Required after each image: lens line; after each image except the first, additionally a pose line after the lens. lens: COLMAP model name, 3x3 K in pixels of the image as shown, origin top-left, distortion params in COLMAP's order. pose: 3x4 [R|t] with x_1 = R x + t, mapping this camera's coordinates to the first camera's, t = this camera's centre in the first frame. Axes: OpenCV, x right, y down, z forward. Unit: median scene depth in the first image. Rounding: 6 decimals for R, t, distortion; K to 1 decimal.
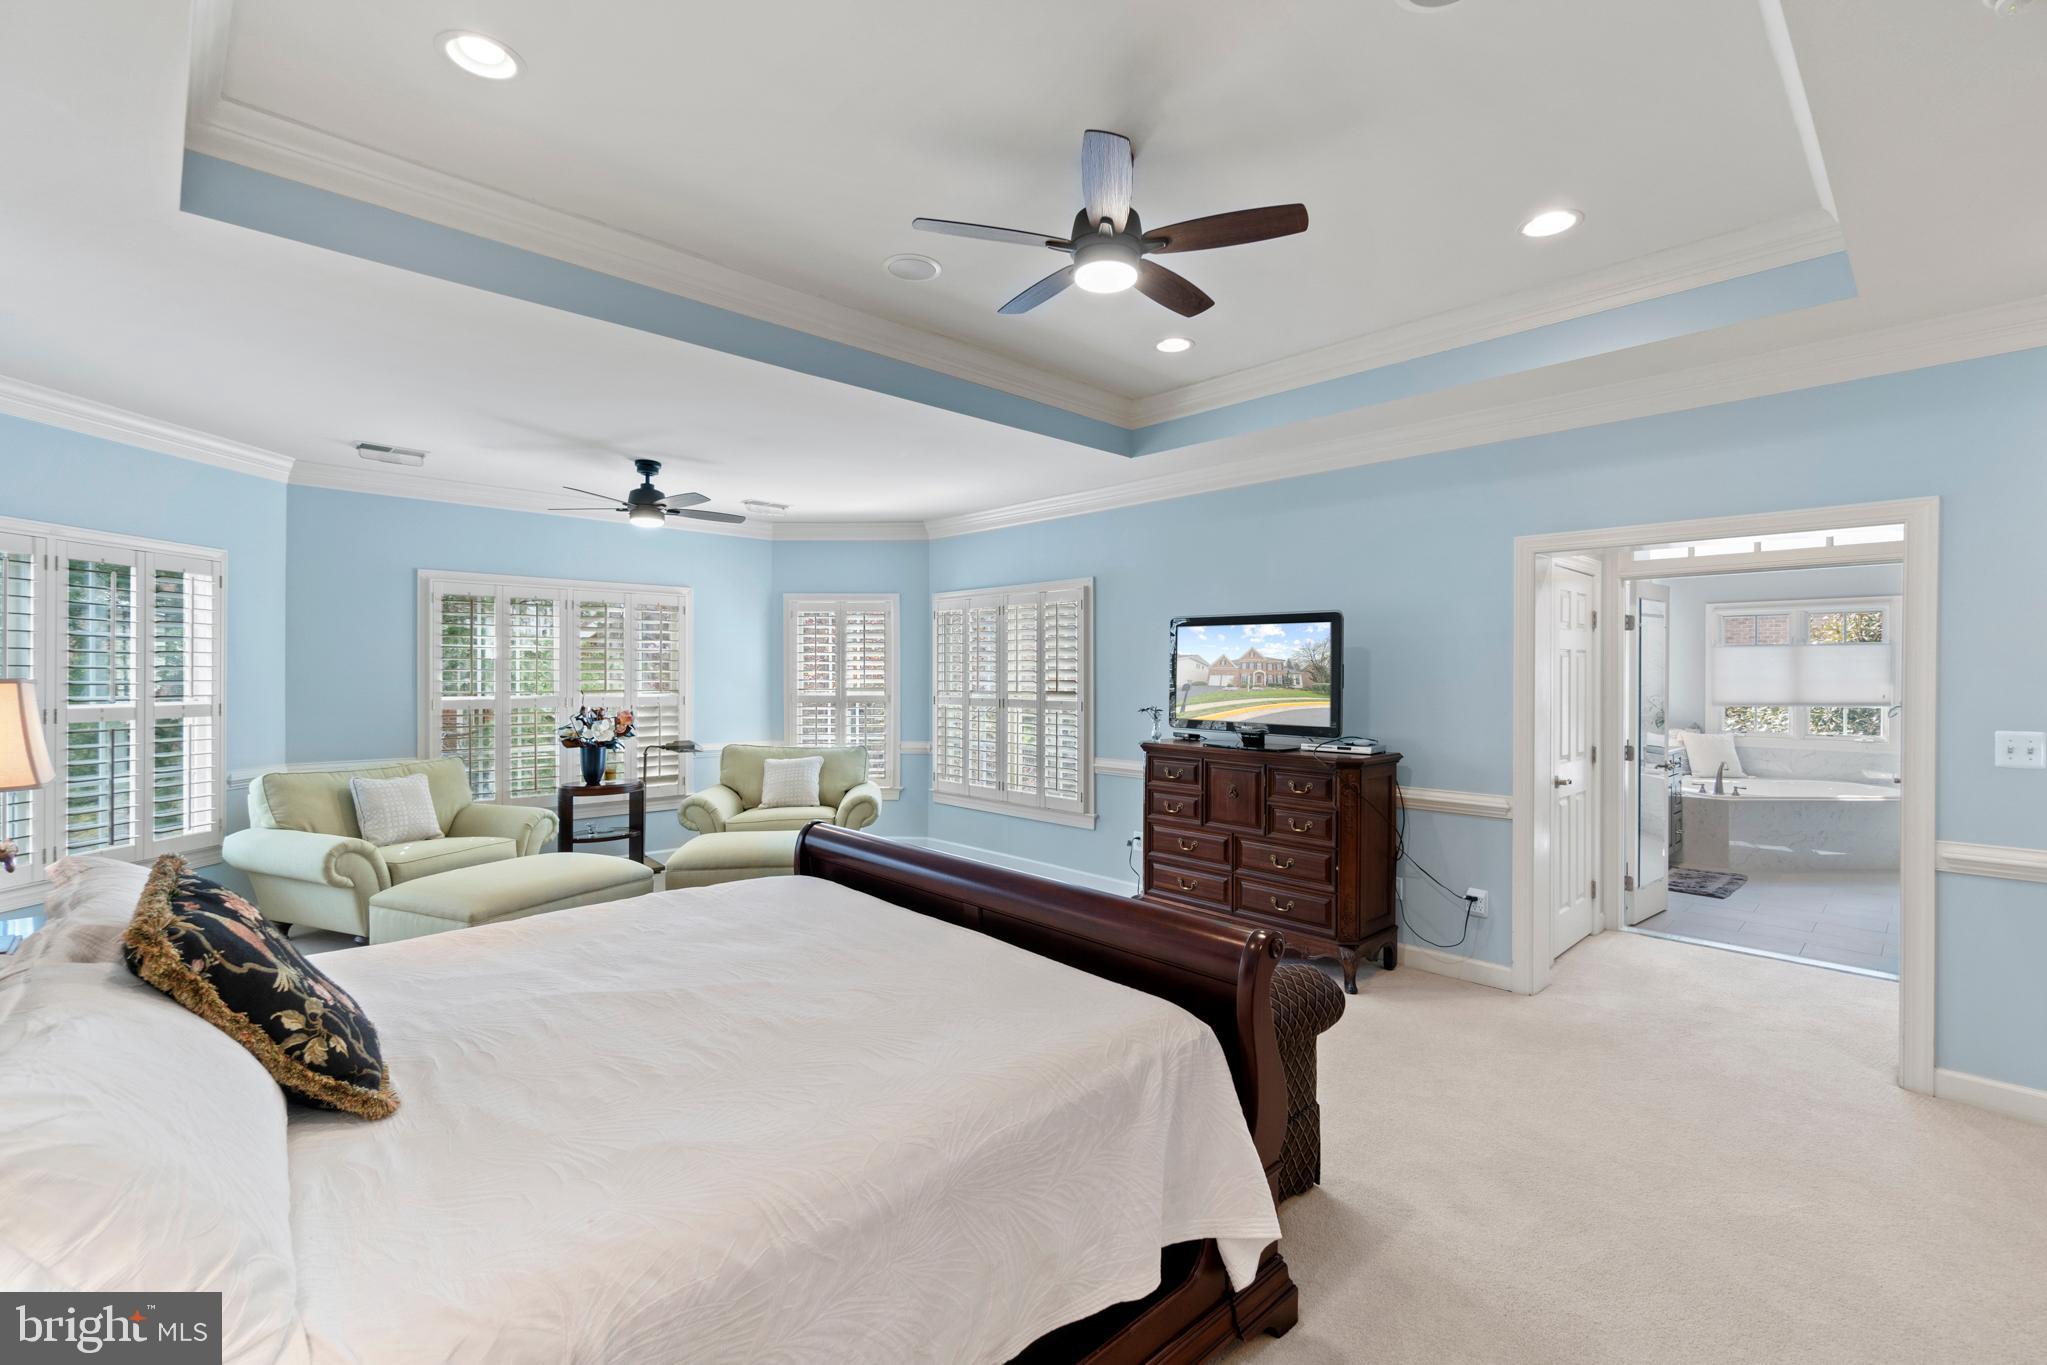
lens RADIAL K [[884.8, 0, 1015.7], [0, 884.8, 681.9], [0, 0, 1]] dist [-0.002084, -0.000089]
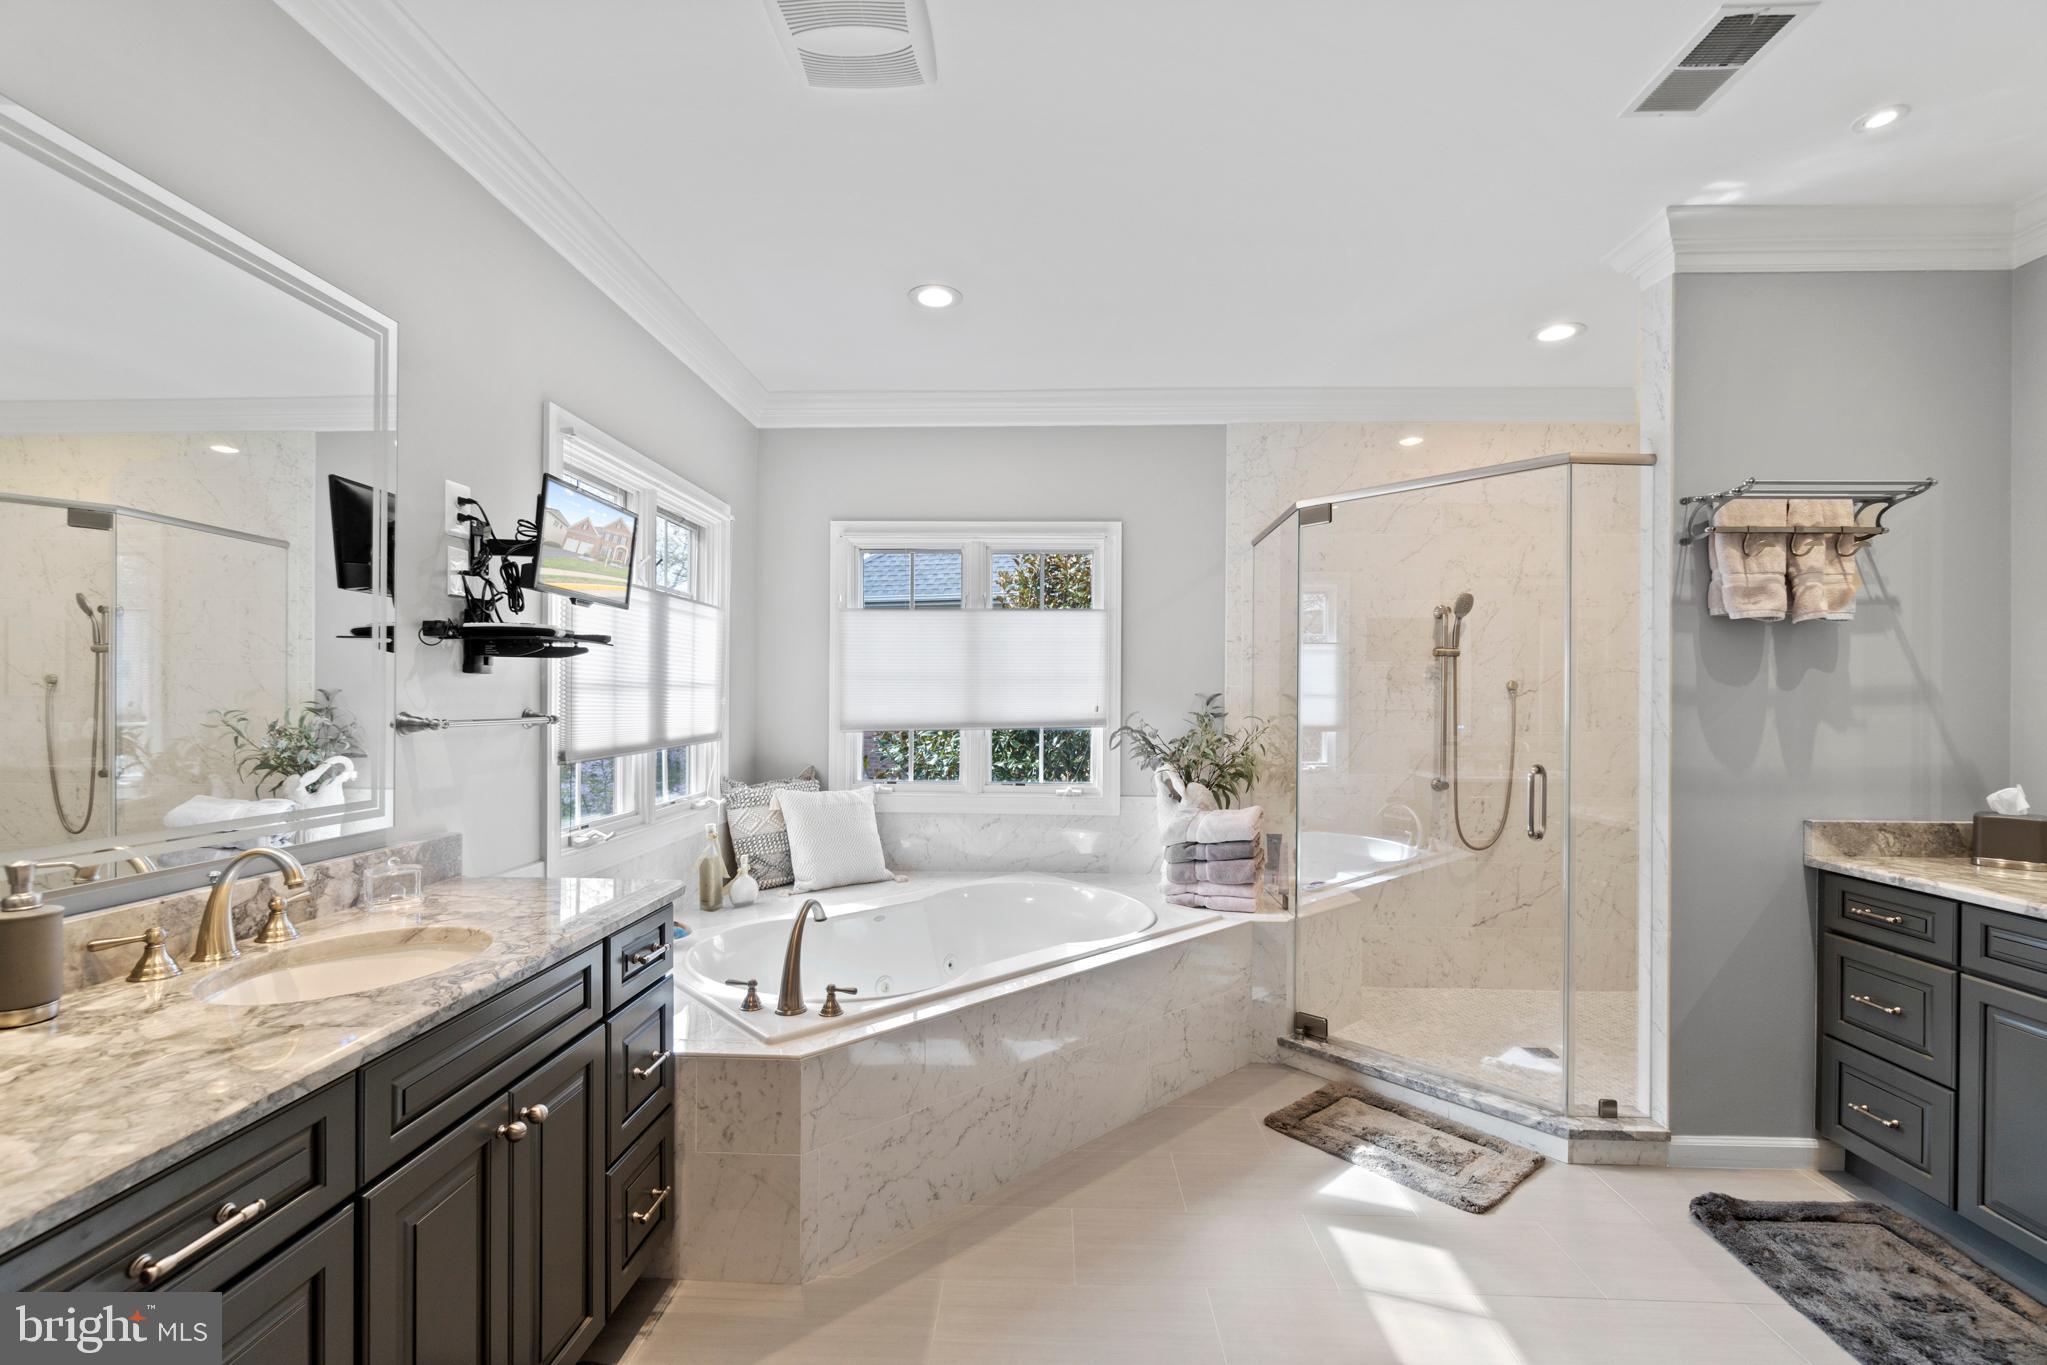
lens RADIAL K [[884.8, 0, 1015.7], [0, 884.8, 681.9], [0, 0, 1]] dist [-0.002084, -0.000089]
pose [[0.713565, 0.010832, 0.700505, 0.522266], [0.007526, 0.999704, -0.023125, 0.011976], [-0.700549, 0.021774, 0.713272, 0.591646]]
